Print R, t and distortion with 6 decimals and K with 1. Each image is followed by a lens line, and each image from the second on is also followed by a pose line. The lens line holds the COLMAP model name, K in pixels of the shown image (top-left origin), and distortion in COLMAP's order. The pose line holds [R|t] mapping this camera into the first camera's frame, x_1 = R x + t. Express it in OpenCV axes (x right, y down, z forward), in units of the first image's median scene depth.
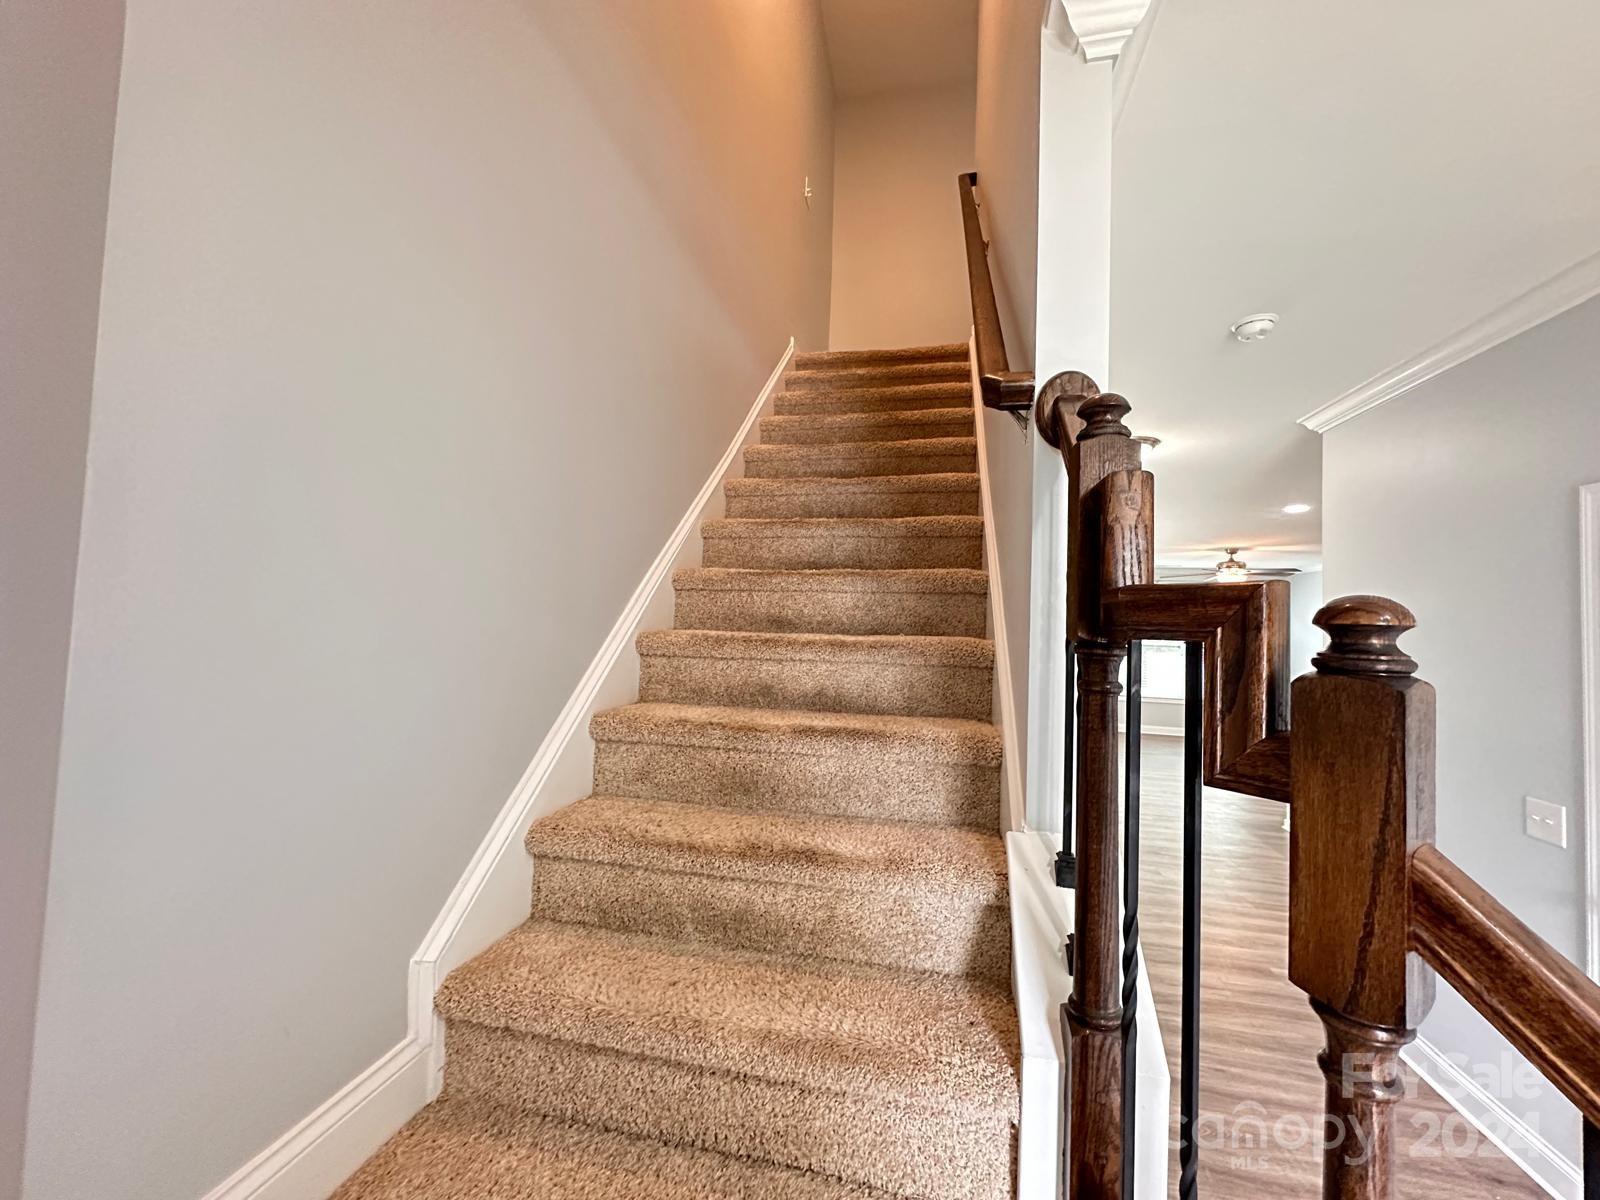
lens RADIAL K [[636.7, 0, 799.6], [0, 636.7, 597.7], [0, 0, 1]] dist [-0.004003, 0.001338]
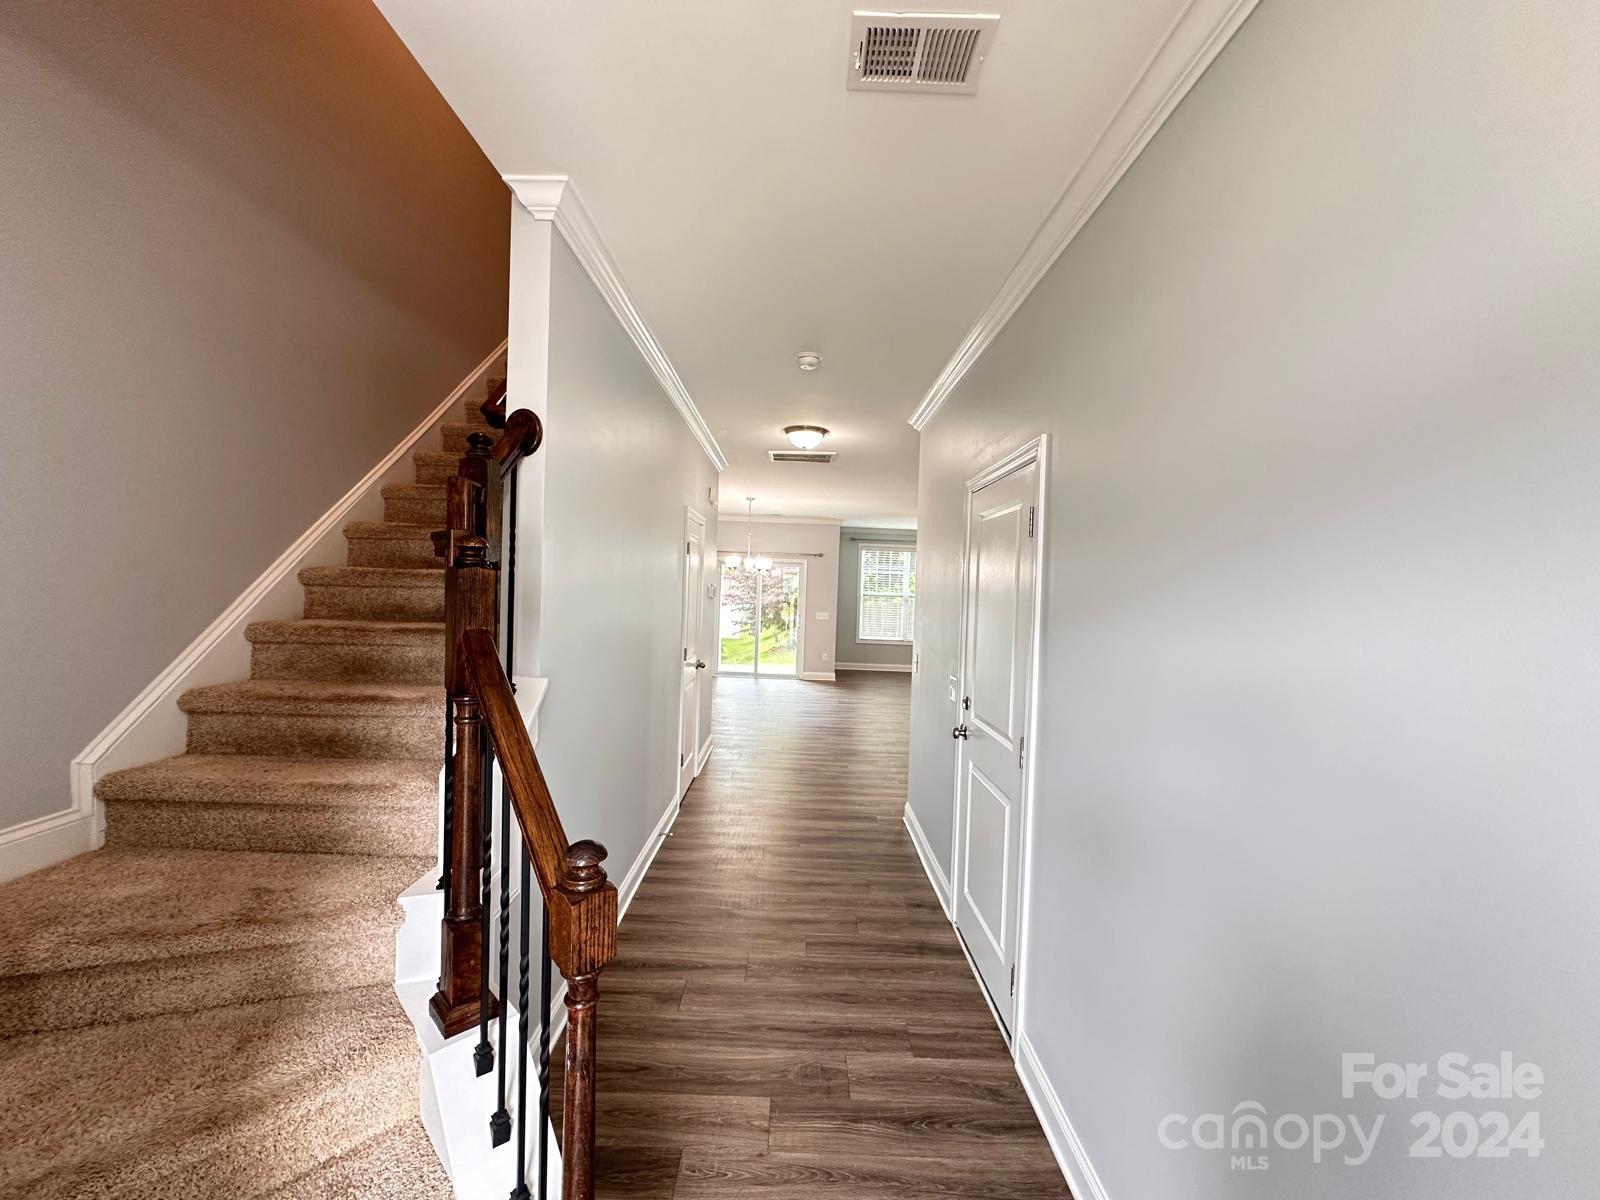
lens RADIAL K [[636.7, 0, 799.6], [0, 636.7, 597.7], [0, 0, 1]] dist [-0.004003, 0.001338]
pose [[0.978529, -0.004267, 0.206064, 0.685684], [-0.008738, 0.998028, 0.062160, 0.032660], [-0.205922, -0.062626, 0.976562, -0.735640]]
